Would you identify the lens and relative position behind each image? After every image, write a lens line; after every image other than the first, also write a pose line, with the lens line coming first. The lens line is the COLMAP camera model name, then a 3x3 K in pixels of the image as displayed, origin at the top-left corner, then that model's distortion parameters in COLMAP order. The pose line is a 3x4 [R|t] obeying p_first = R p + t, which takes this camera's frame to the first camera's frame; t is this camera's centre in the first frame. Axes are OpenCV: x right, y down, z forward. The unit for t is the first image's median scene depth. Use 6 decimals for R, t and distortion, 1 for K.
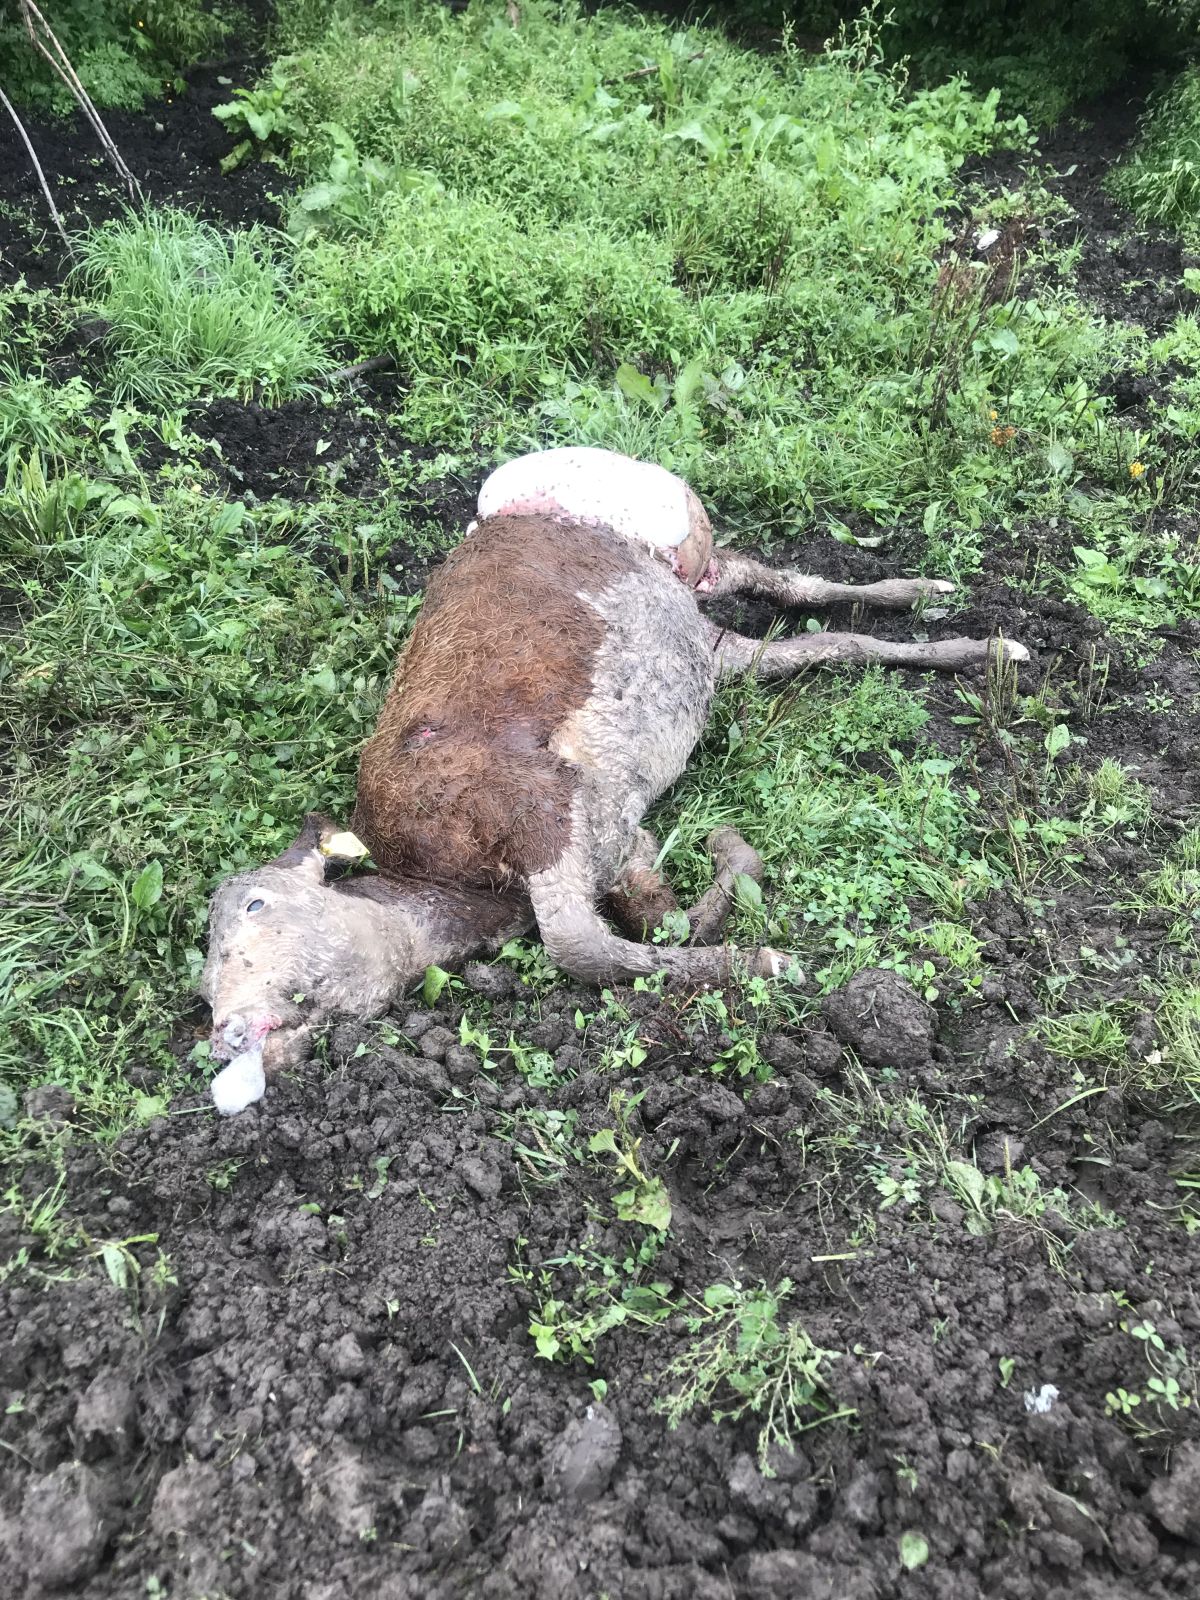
lens RADIAL K [[1299.4, 0, 601.0], [0, 1299.4, 794.3], [0, 0, 1]] dist [0.017833, -0.025613]
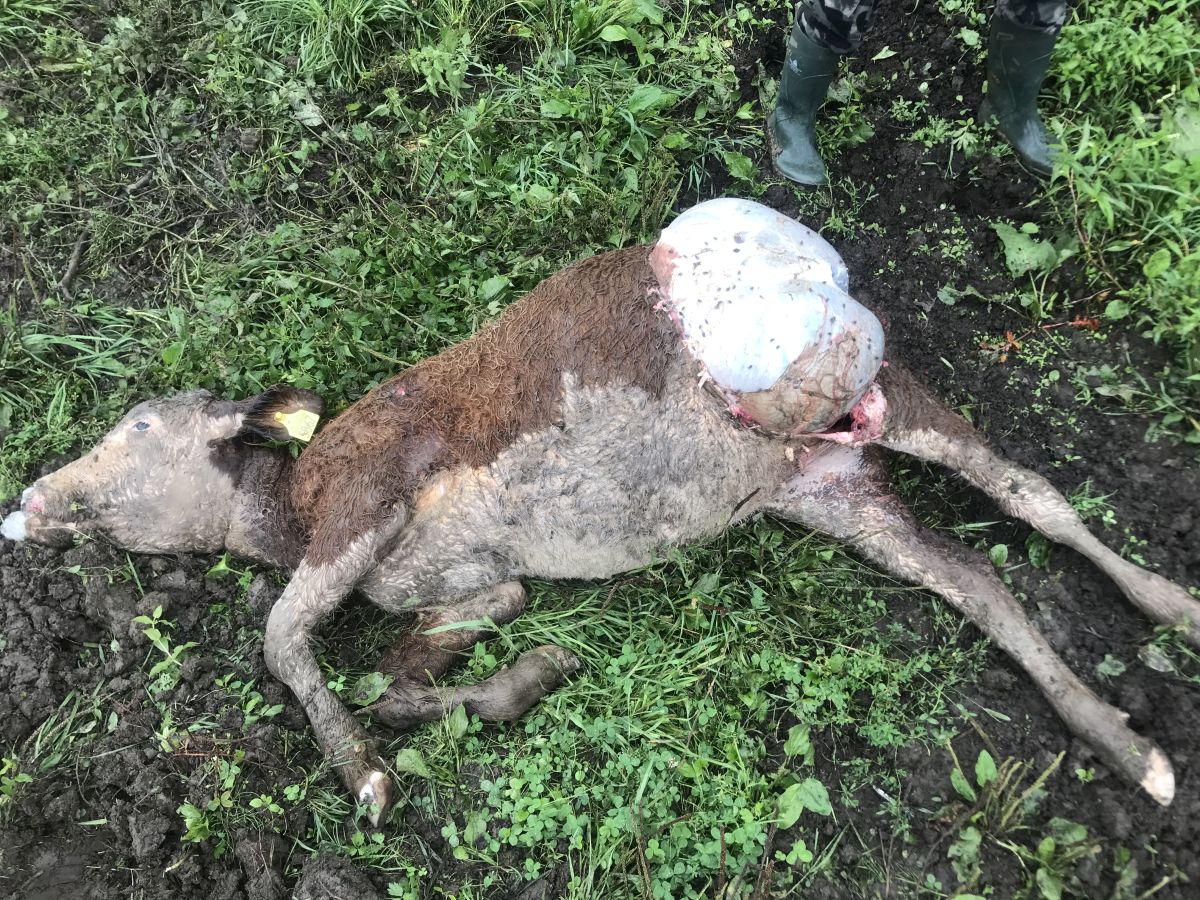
lens RADIAL K [[974.5, 0, 591.4], [0, 974.5, 451.0], [0, 0, 1]] dist [0.017833, -0.025613]
pose [[0.536781, 0.664269, -0.520204, 0.384424], [-0.473258, 0.747482, 0.466151, -0.435685], [0.698493, -0.004030, 0.715605, 0.490390]]
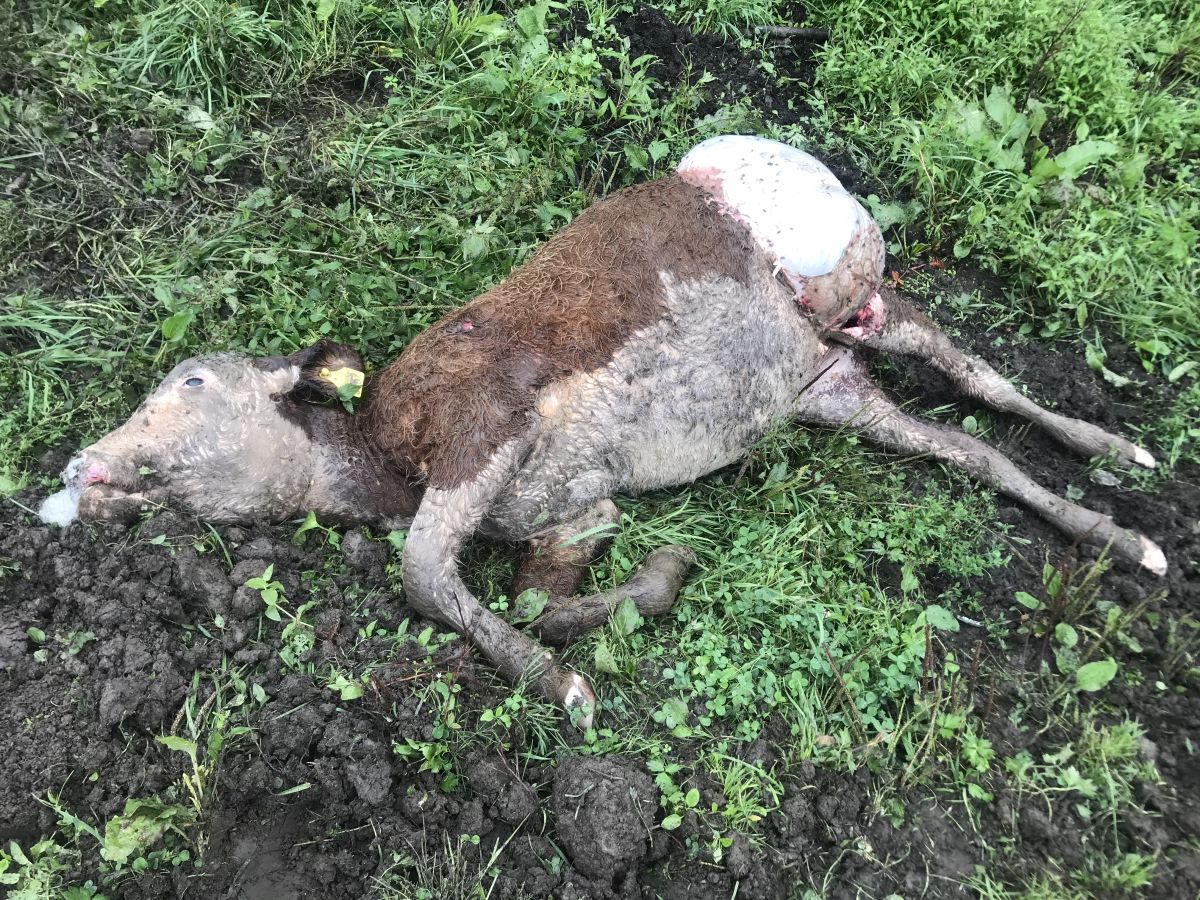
lens RADIAL K [[974.5, 0, 593.3], [0, 974.5, 454.3], [0, 0, 1]] dist [0.017833, -0.025613]
pose [[0.789879, 0.503435, -0.350205, 0.265305], [-0.471065, 0.863715, 0.179151, -0.138592], [0.392668, 0.023462, 0.919381, 0.282644]]
